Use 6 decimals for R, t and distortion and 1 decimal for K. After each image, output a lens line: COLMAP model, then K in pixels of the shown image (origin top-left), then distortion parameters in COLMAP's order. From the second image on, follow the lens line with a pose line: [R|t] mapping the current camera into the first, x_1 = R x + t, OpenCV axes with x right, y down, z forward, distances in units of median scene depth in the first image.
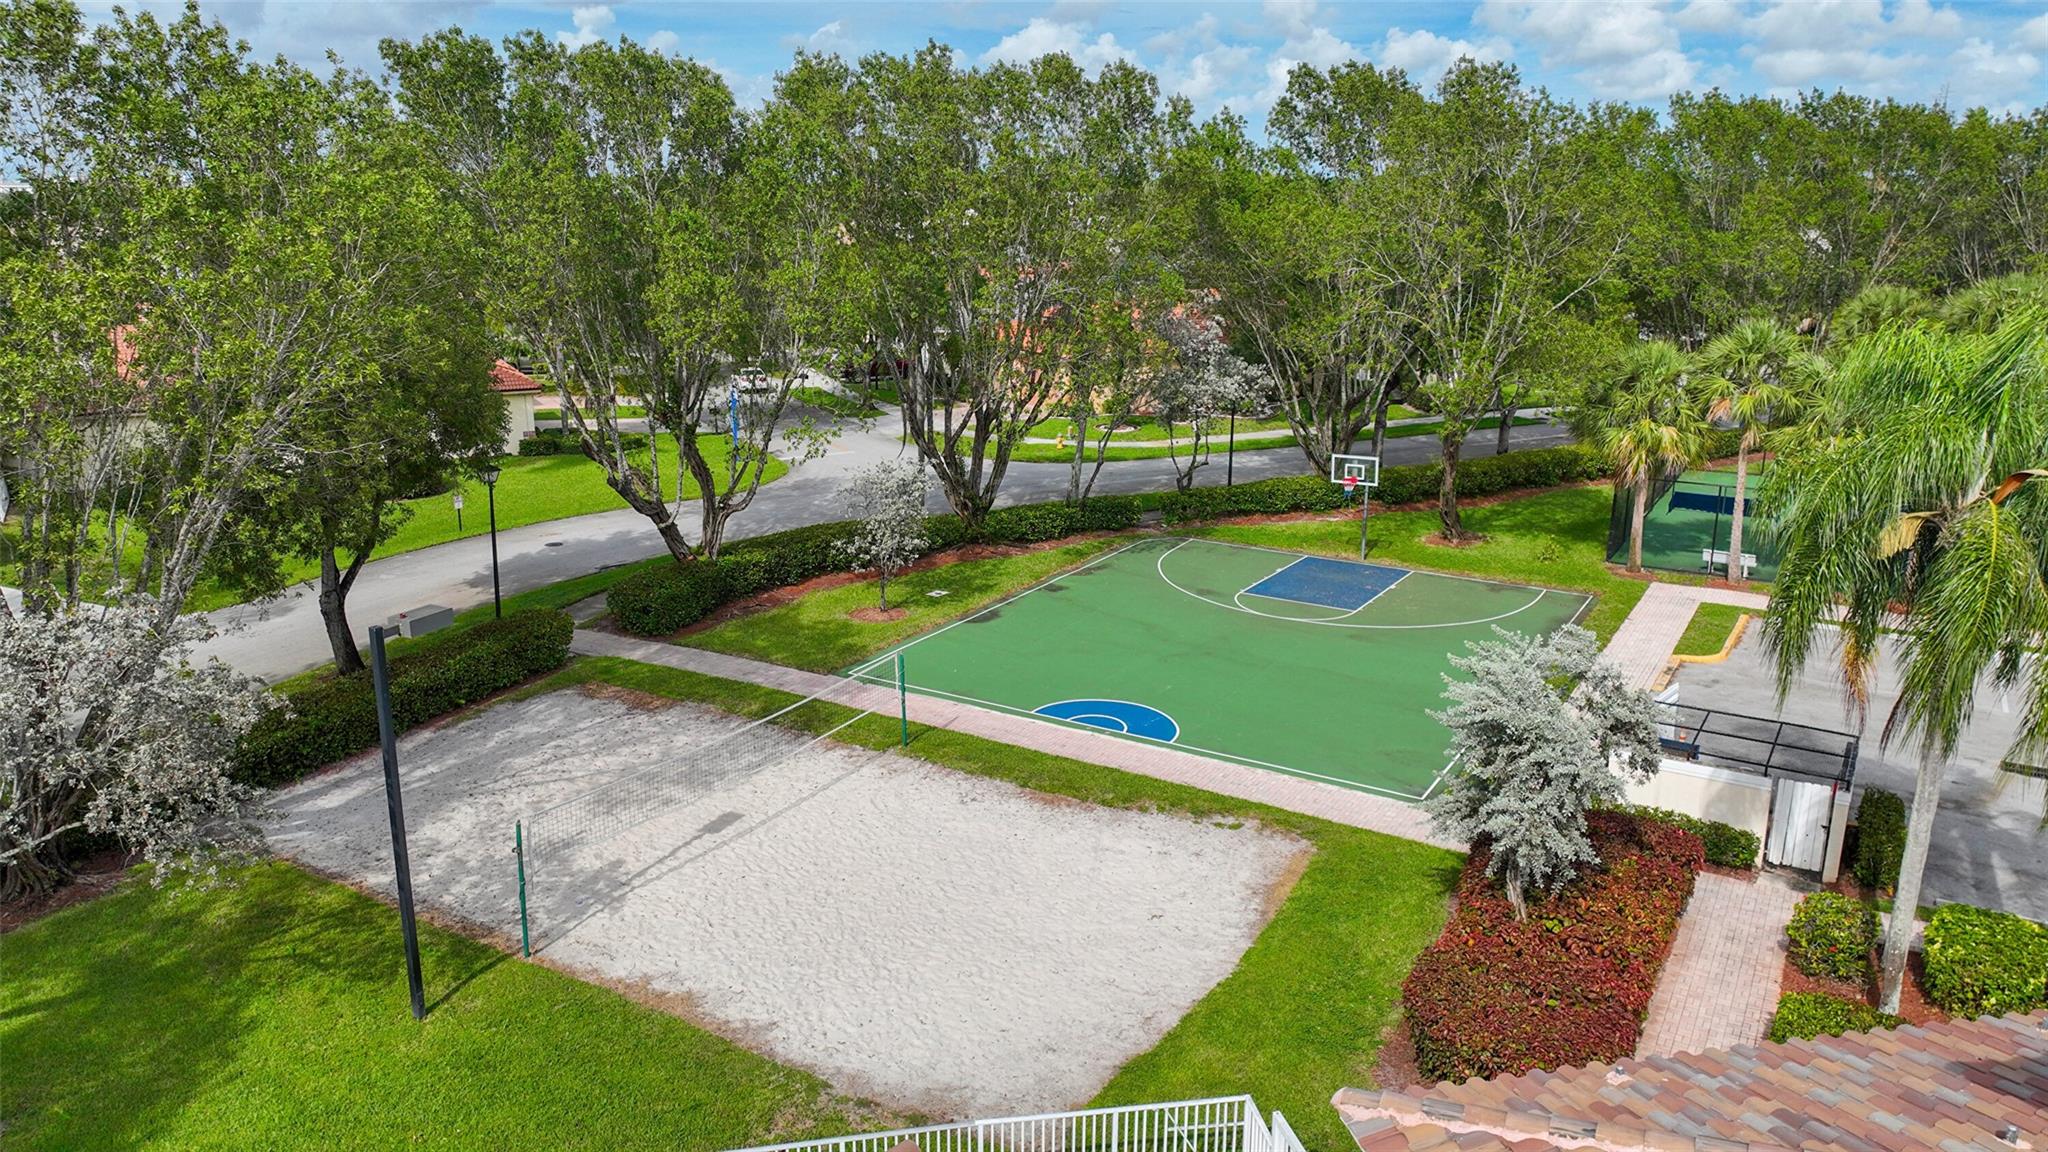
lens RADIAL K [[1425.0, 0, 1026.7], [0, 1425.0, 574.8], [0, 0, 1]] dist [-0.003306, 0.000227]
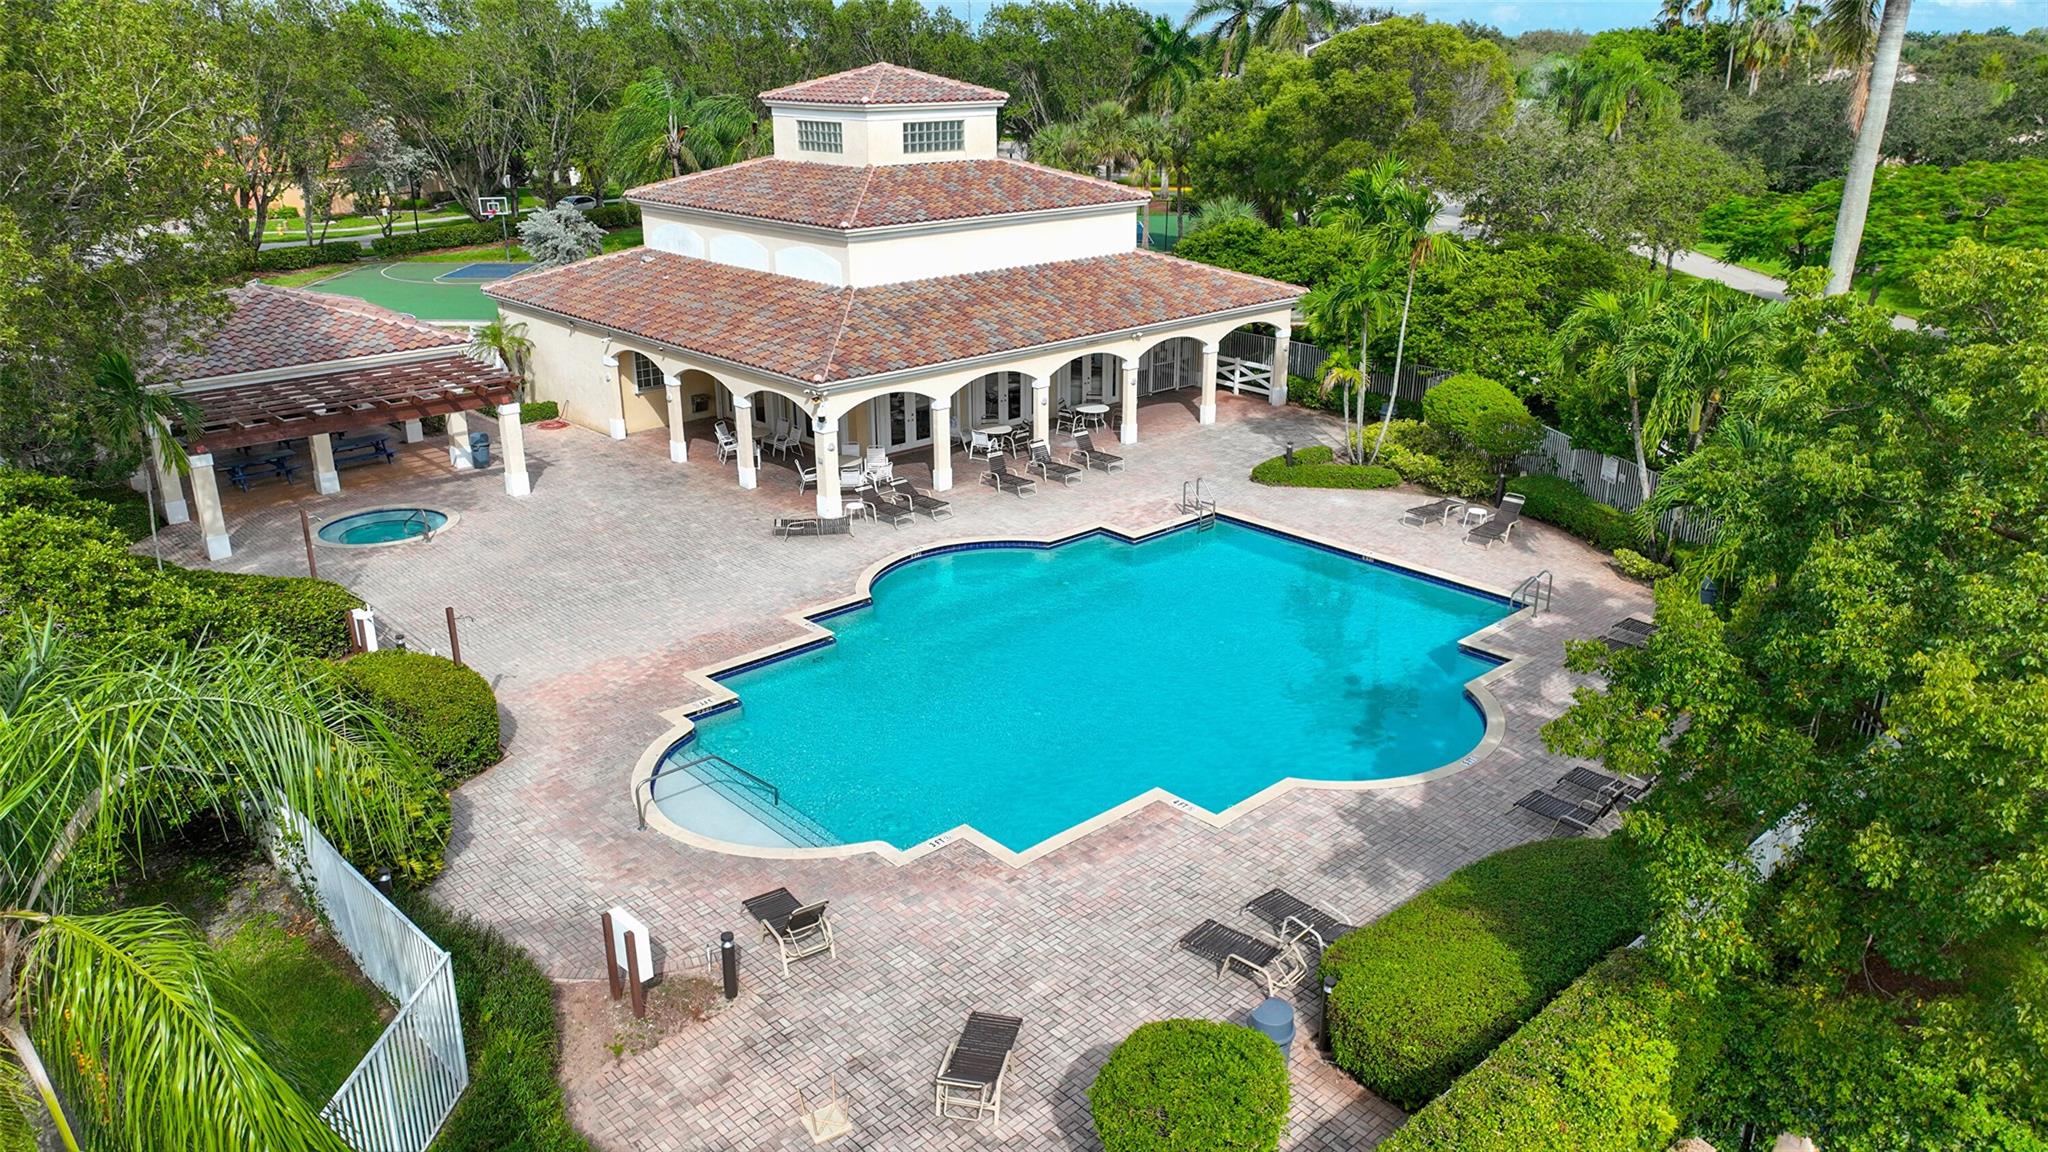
lens RADIAL K [[1425.0, 0, 1023.7], [0, 1425.0, 561.8], [0, 0, 1]] dist [-0.003306, 0.000227]
pose [[0.851401, -0.189211, 0.489199, -0.147340], [0.151460, 0.981625, 0.116071, 0.247831], [-0.502172, -0.024729, 0.864414, -0.823690]]
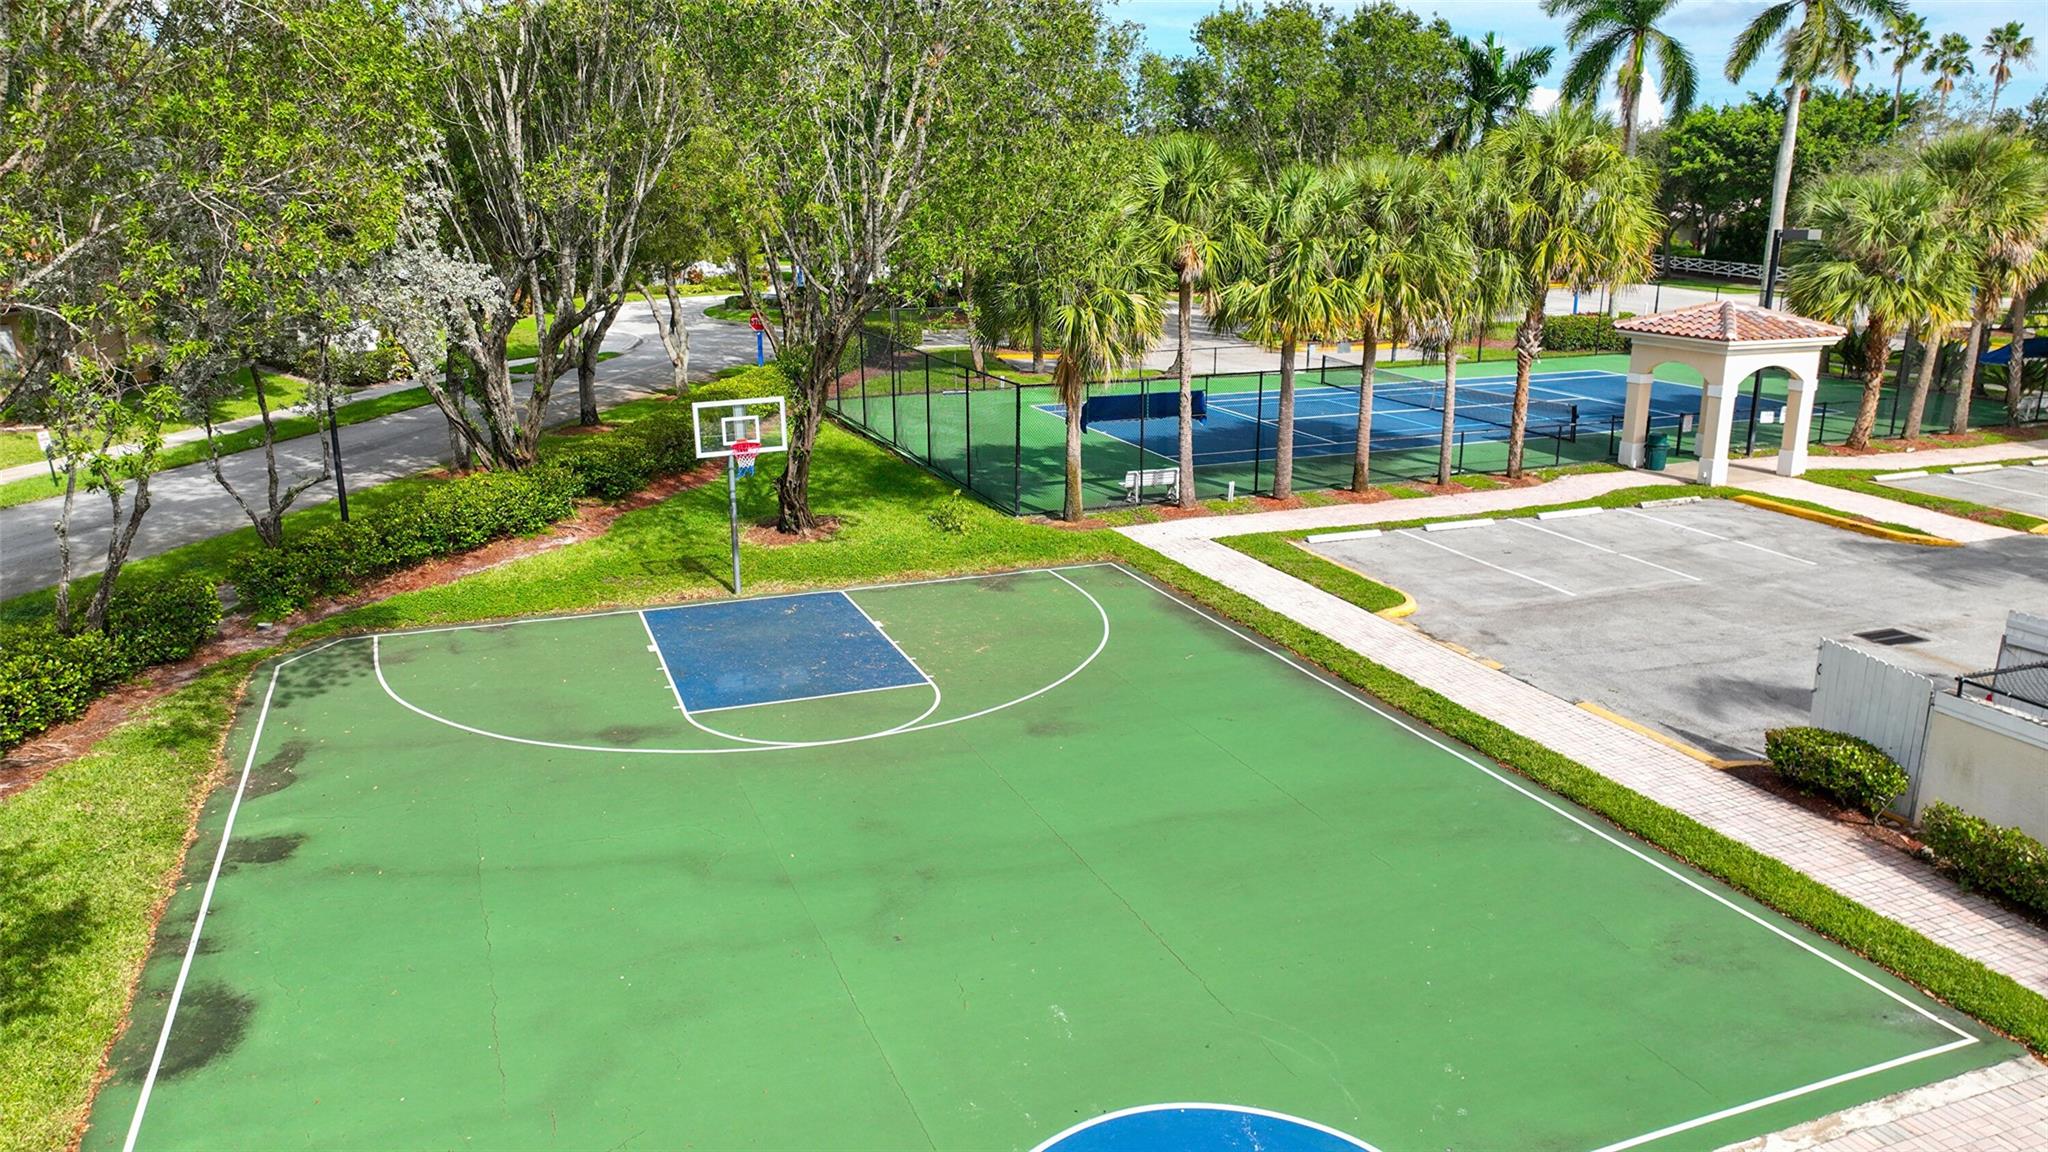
lens RADIAL K [[1425.0, 0, 1033.5], [0, 1425.0, 578.4], [0, 0, 1]] dist [-0.003306, 0.000227]
pose [[0.592494, -0.212960, 0.776916, -0.125557], [0.208636, 0.972084, 0.107347, -0.053166], [-0.778089, 0.098491, 0.620385, 0.594587]]
